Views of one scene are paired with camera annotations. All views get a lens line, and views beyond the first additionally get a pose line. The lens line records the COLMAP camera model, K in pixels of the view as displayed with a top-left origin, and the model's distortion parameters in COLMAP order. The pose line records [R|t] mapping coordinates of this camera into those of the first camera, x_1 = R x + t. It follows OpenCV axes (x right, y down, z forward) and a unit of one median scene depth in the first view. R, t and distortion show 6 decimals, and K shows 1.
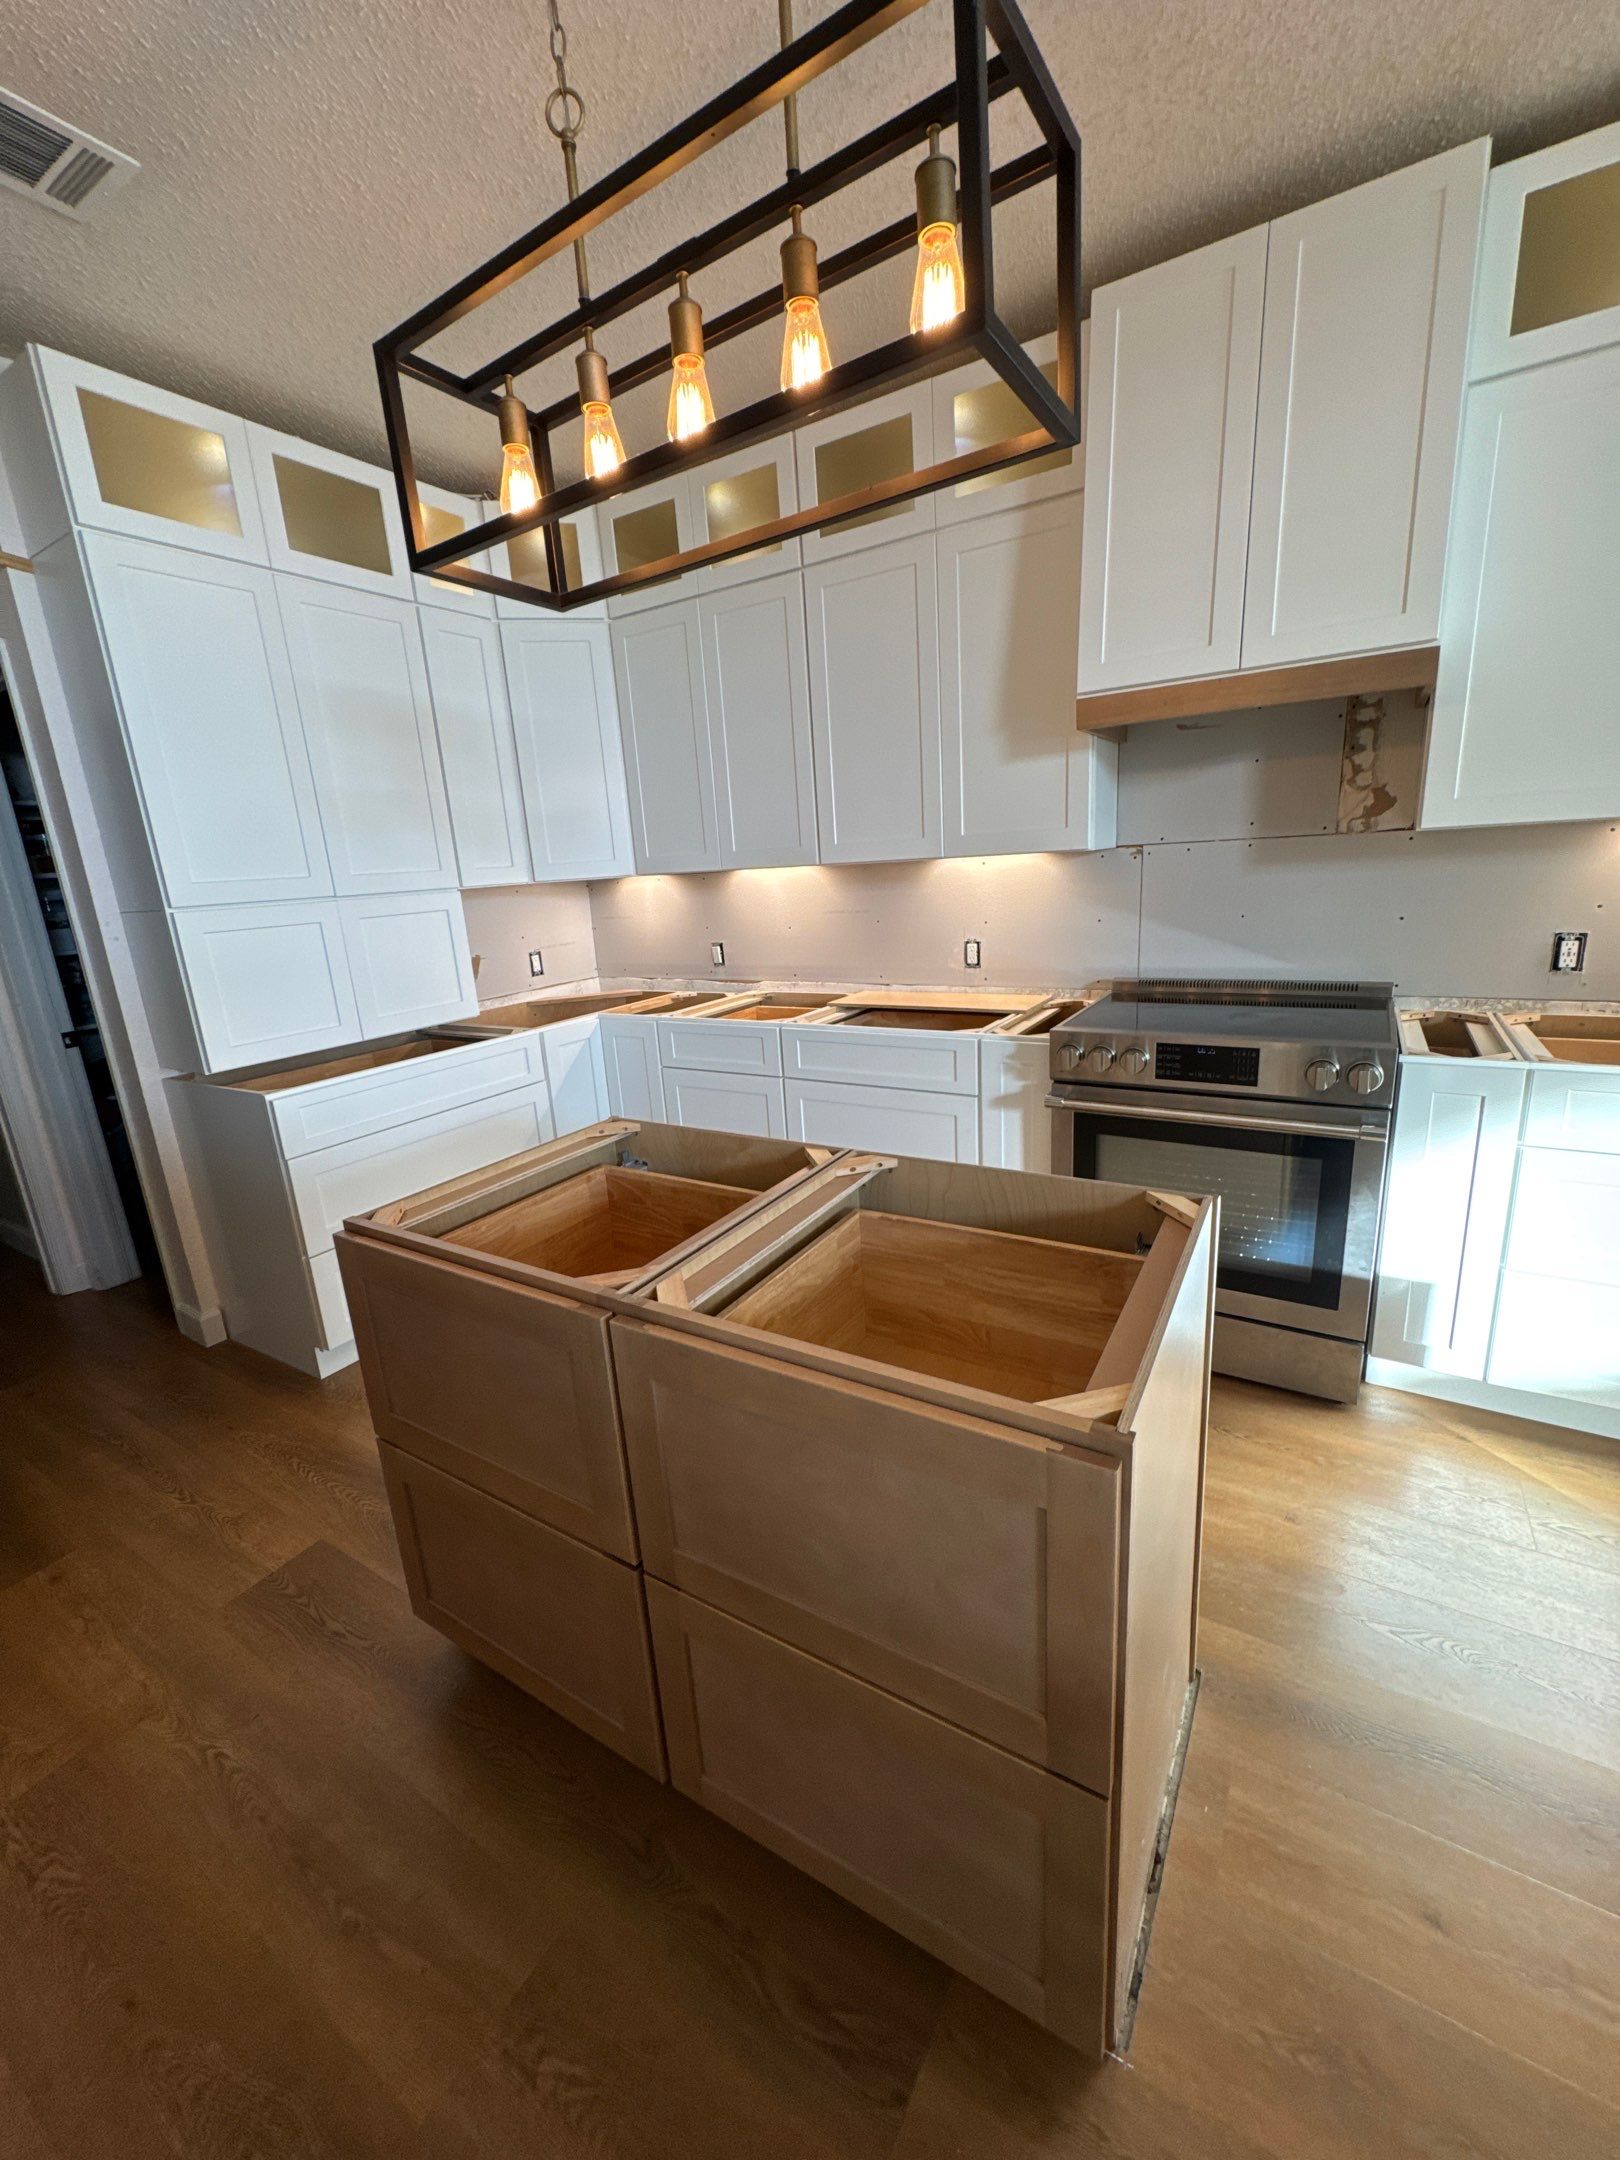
lens RADIAL K [[854.5, 0, 792.2], [0, 854.5, 1084.1], [0, 0, 1]] dist [0.000273, -0.003591]
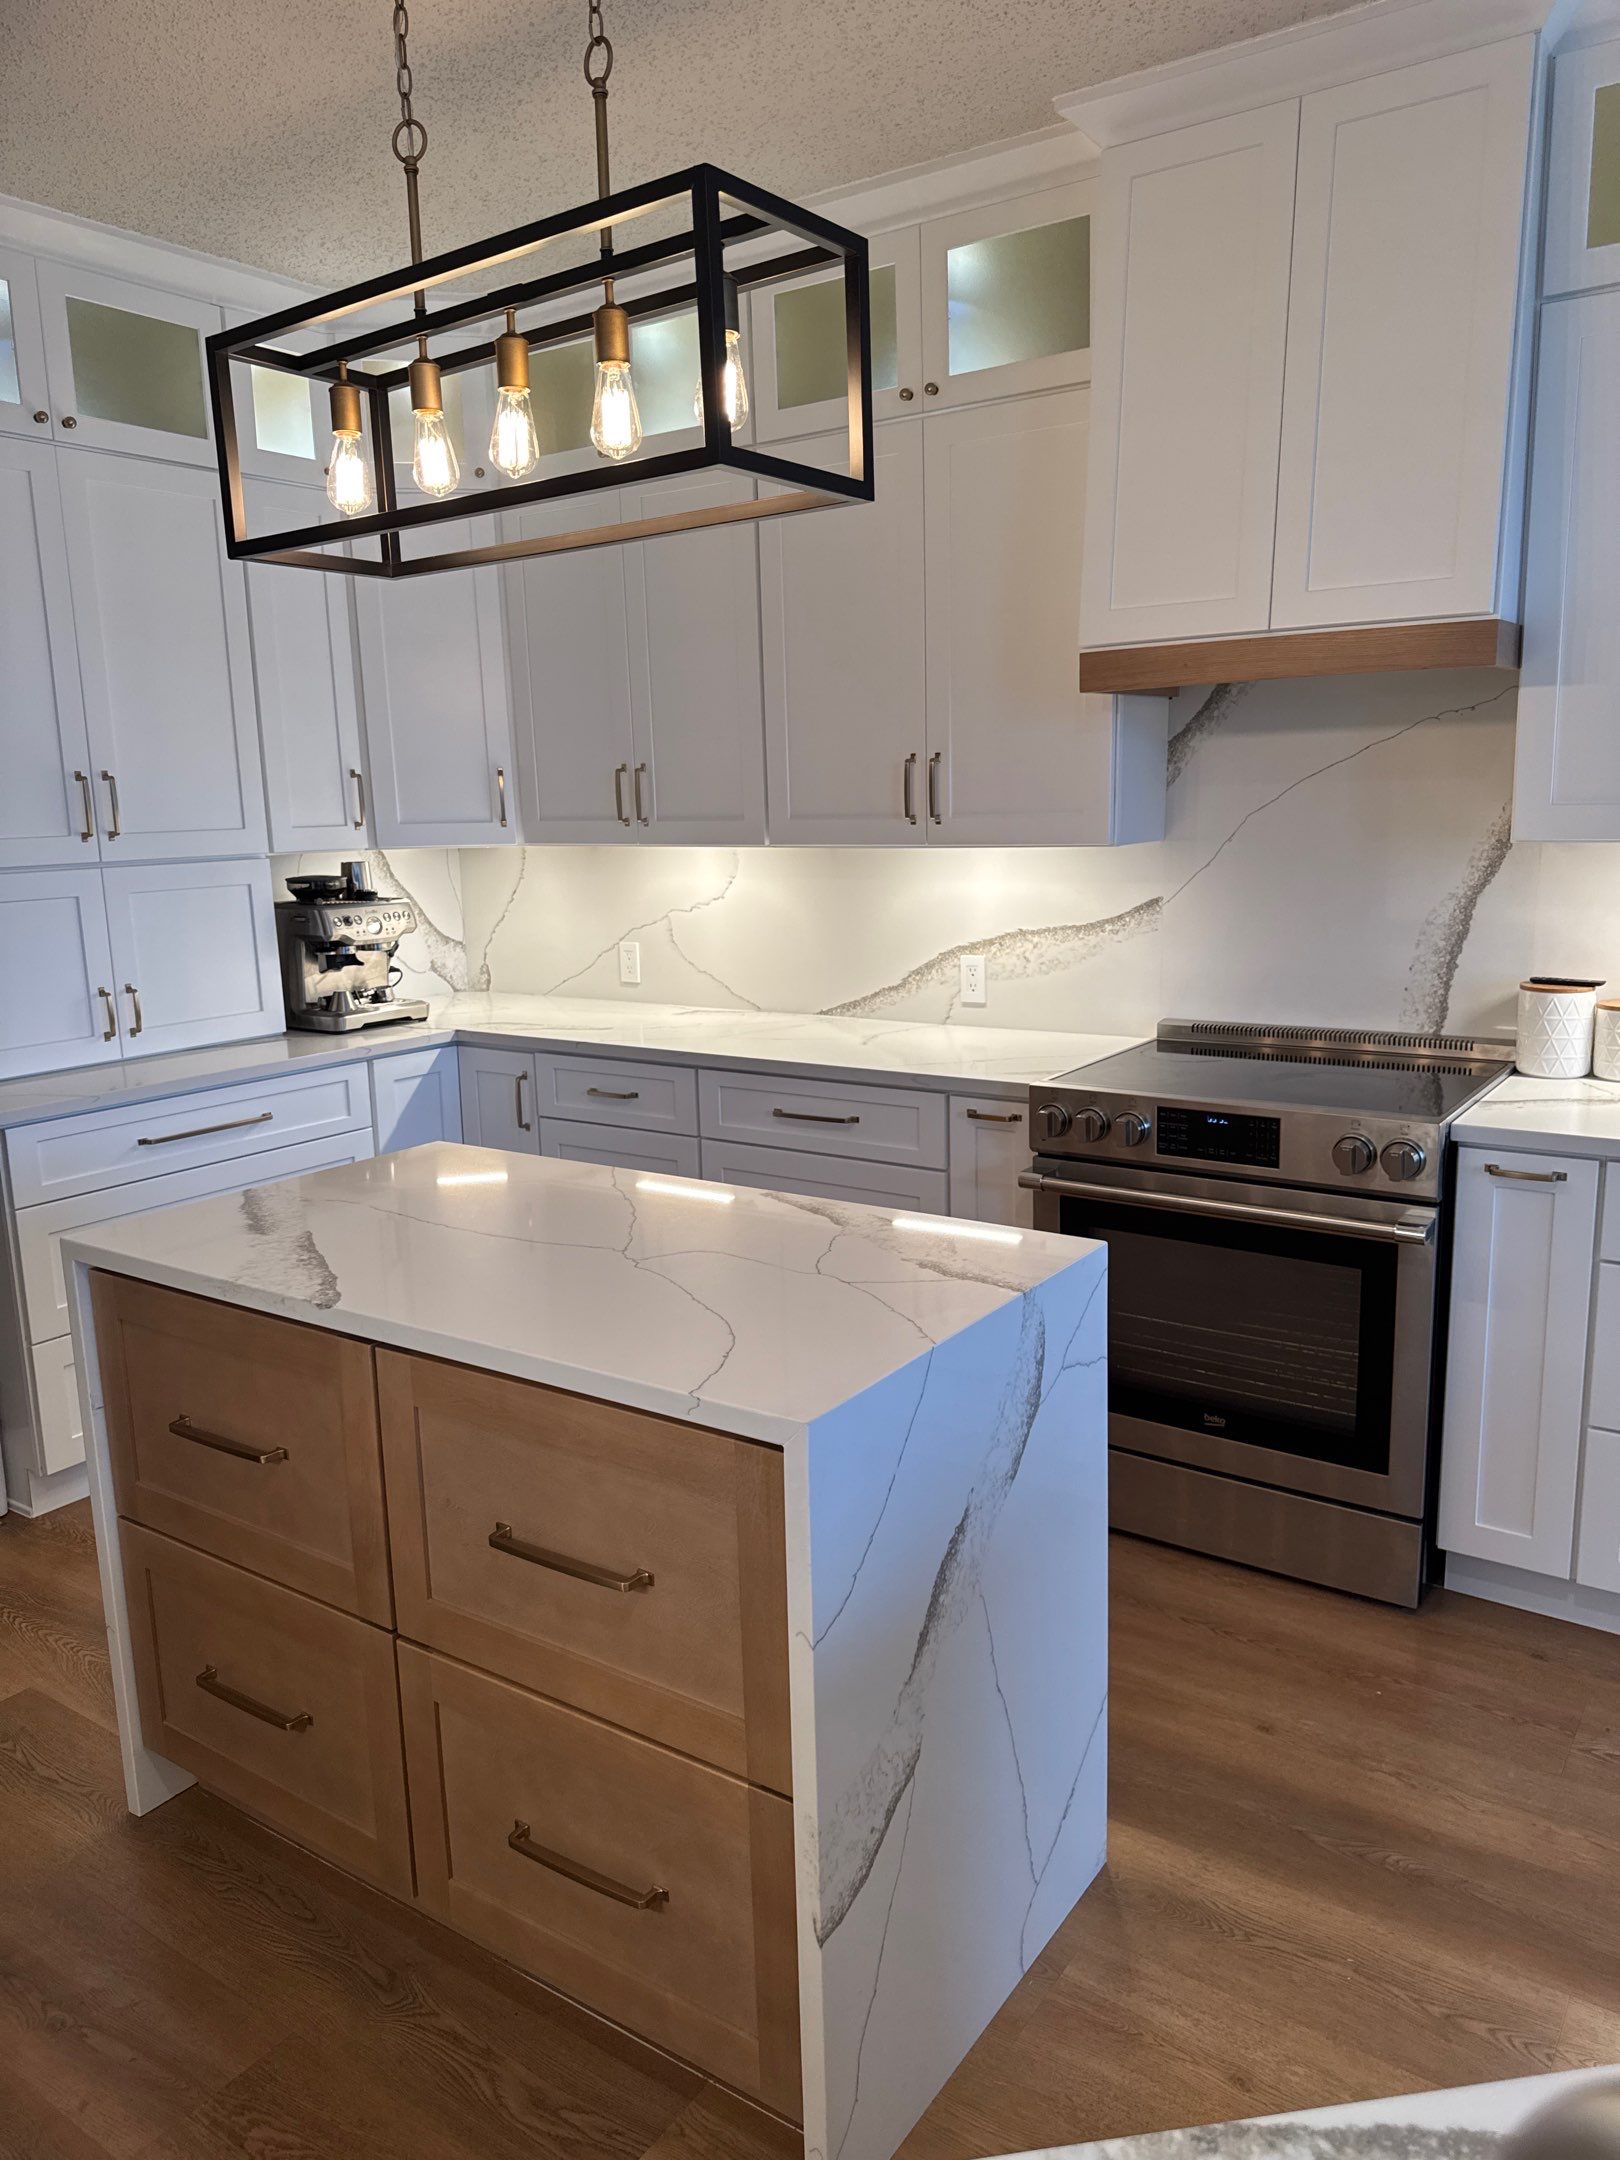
lens RADIAL K [[1602.4, 0, 820.7], [0, 1602.4, 1077.3], [0, 0, 1]] dist [-0.007347, 0.000752]
pose [[0.998322, 0.045119, -0.036287, 0.283814], [-0.047289, 0.996996, -0.061349, 0.043953], [0.033410, 0.062962, 0.997457, -0.672378]]
